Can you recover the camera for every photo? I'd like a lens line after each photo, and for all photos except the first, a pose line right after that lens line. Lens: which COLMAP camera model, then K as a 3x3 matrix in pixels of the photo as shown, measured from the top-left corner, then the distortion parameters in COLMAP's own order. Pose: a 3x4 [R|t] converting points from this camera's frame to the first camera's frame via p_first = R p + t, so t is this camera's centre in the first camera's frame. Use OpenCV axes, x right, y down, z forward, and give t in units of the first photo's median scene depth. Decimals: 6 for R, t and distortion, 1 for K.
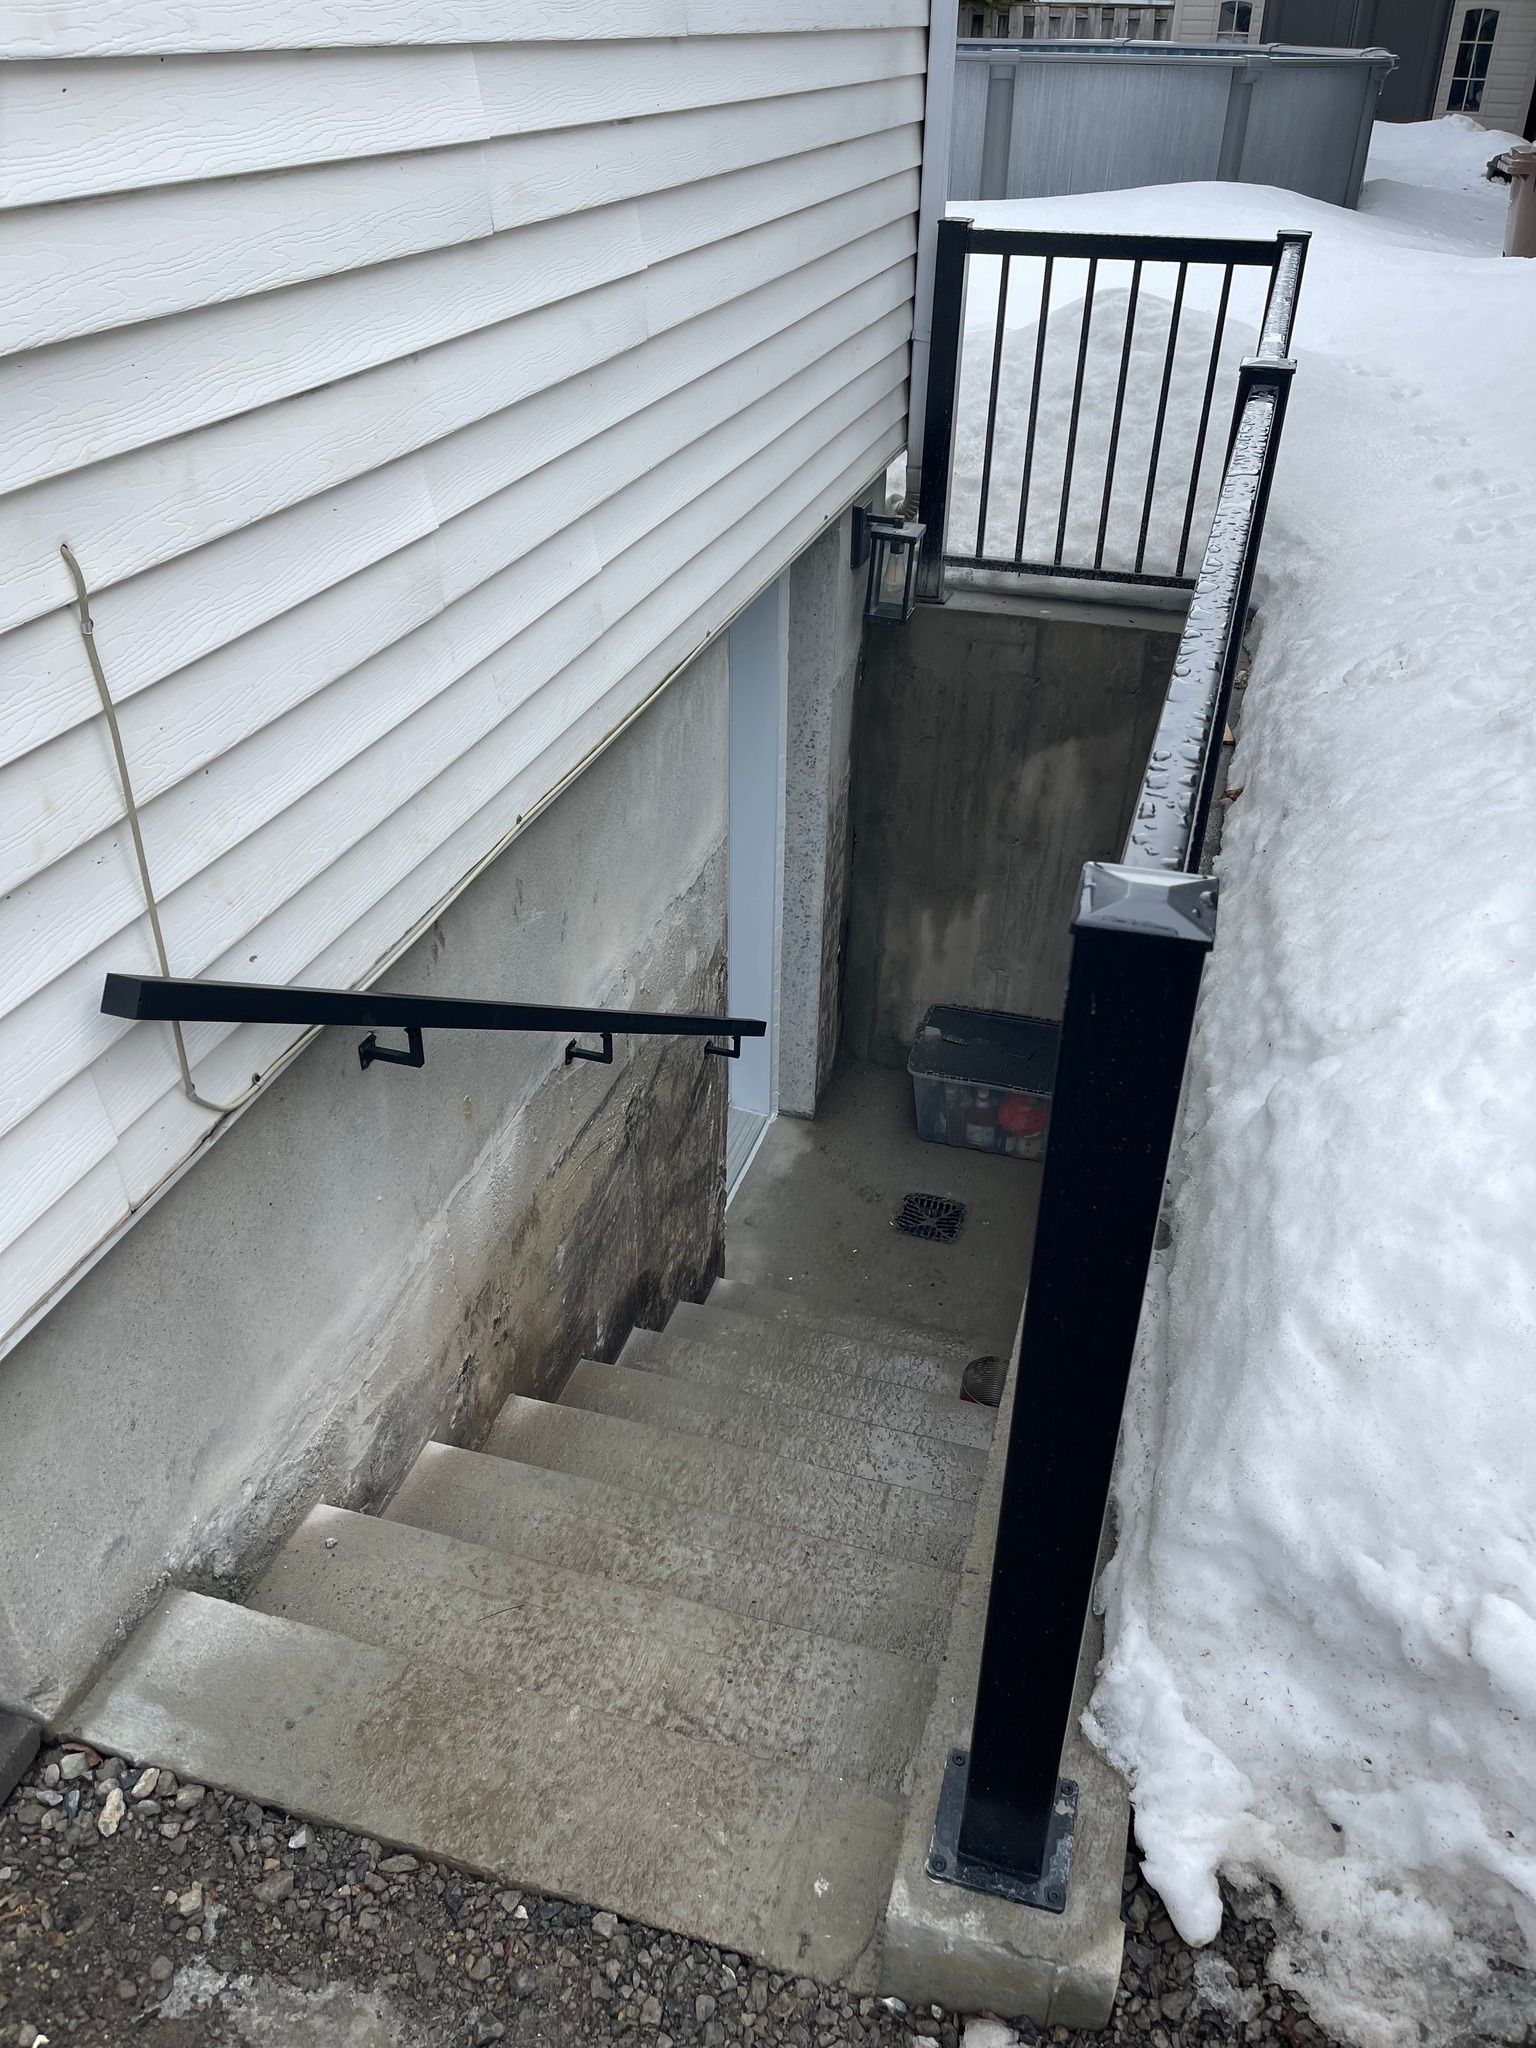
lens RADIAL K [[1573.2, 0, 768.0], [0, 1573.2, 1024.0], [0, 0, 1]] dist [0.047761, -0.052229]
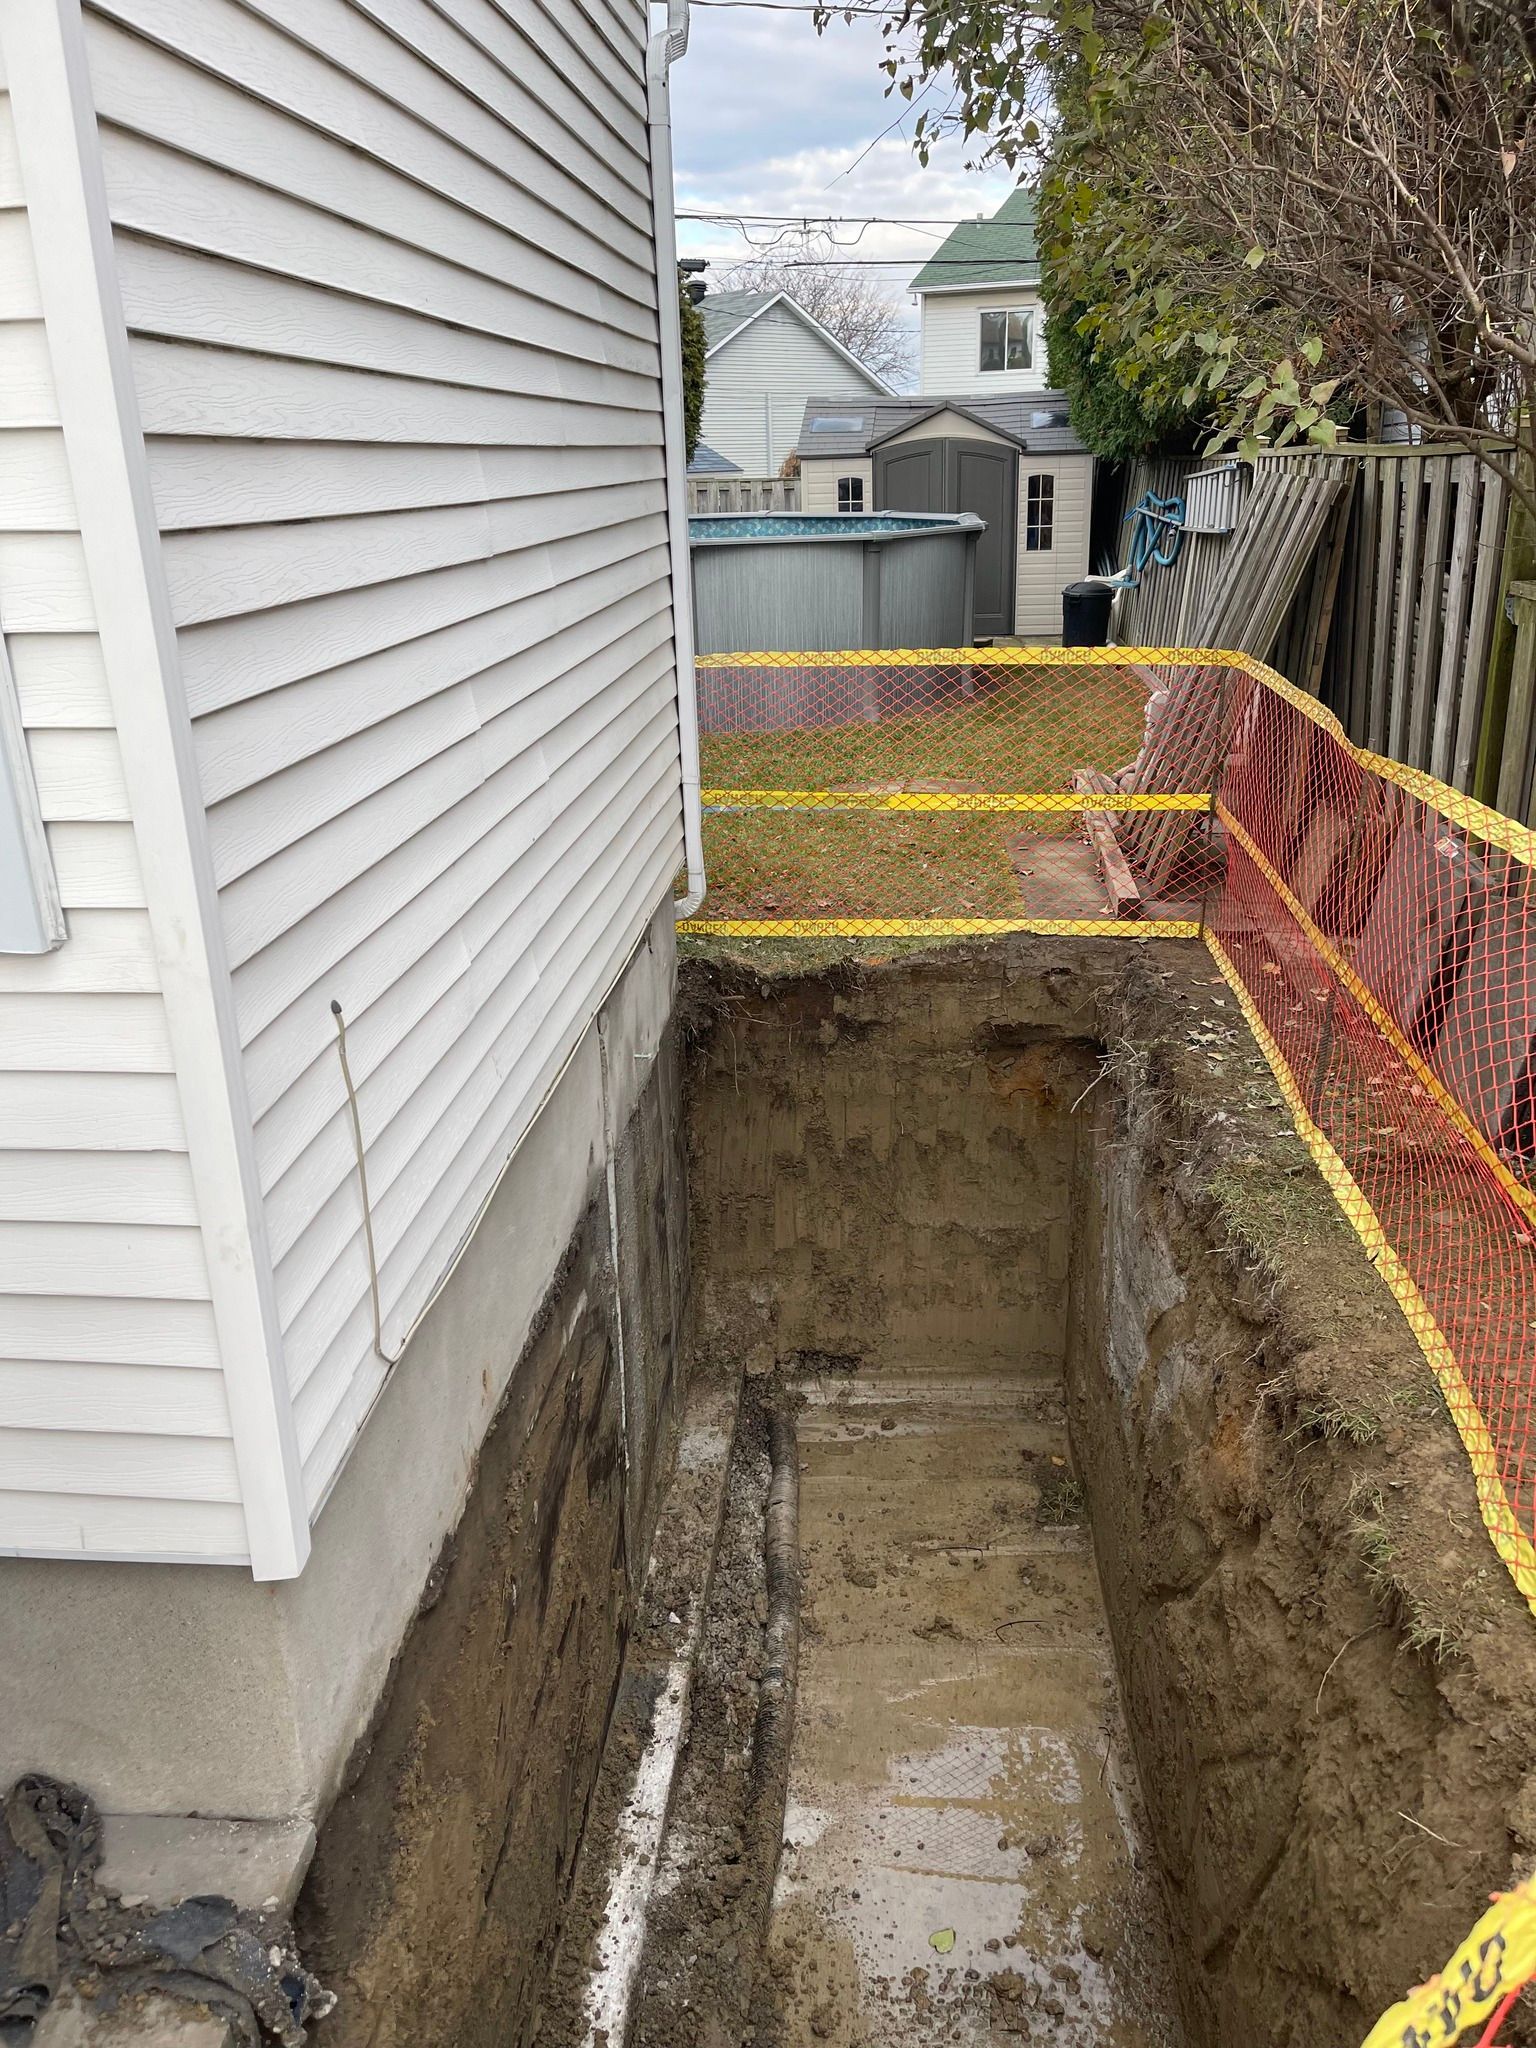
lens RADIAL K [[1573.2, 0, 768.0], [0, 1573.2, 1024.0], [0, 0, 1]] dist [0.047761, -0.052229]
pose [[0.978080, -0.110426, 0.176535, -0.073972], [0.146752, 0.967018, -0.208181, 0.035370], [-0.147724, 0.229524, 0.962027, -0.178235]]
